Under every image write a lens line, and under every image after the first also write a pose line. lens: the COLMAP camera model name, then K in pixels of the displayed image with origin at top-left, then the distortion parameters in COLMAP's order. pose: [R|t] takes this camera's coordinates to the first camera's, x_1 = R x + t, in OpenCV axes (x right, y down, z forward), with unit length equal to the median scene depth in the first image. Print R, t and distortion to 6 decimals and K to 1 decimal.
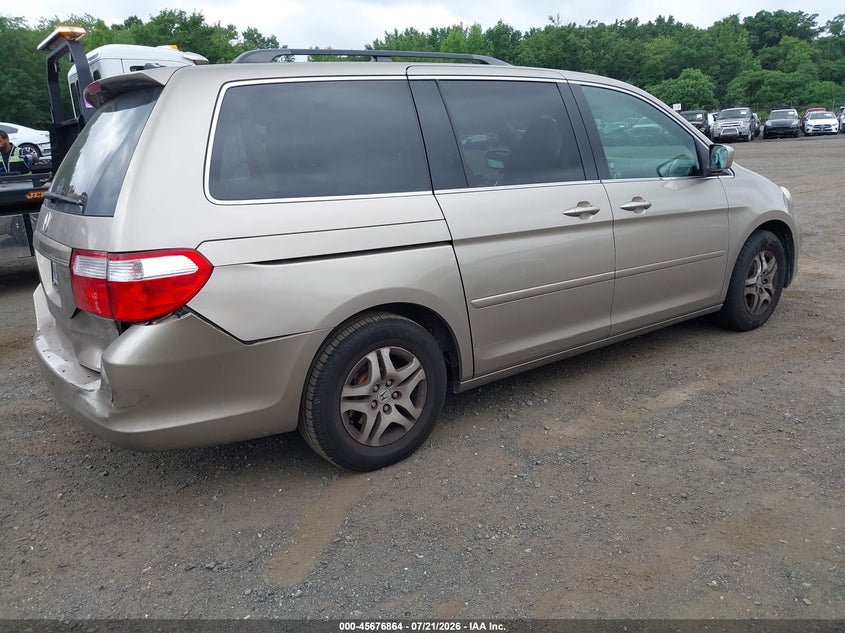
lens RADIAL K [[664.0, 0, 400.3], [0, 664.0, 314.3], [0, 0, 1]] dist [0.074728, -0.111917]
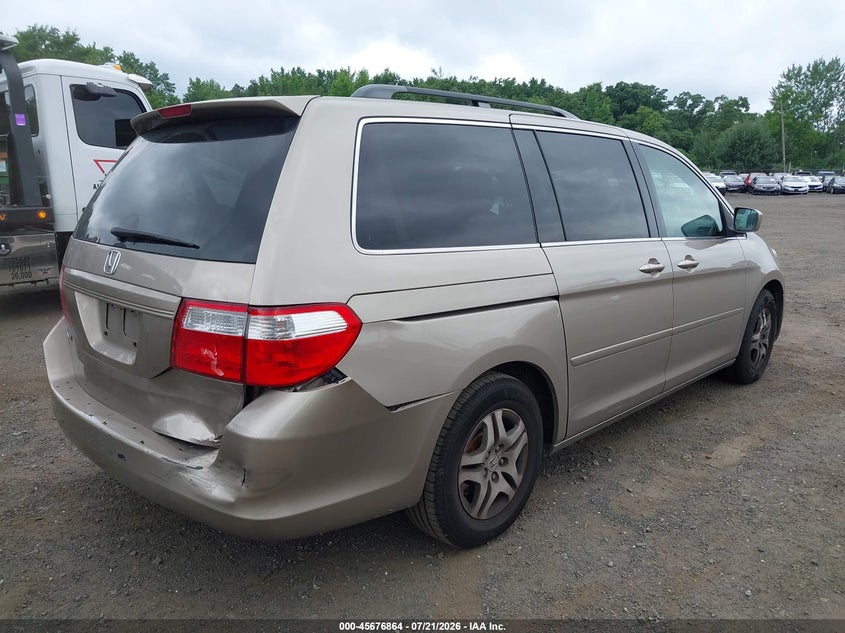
lens RADIAL K [[664.0, 0, 400.3], [0, 664.0, 314.3], [0, 0, 1]] dist [0.074728, -0.111917]
pose [[0.981674, 0.020092, 0.189504, -0.329311], [-0.009345, 0.998306, -0.057432, -0.028070], [-0.190337, 0.054609, 0.980199, 0.109651]]
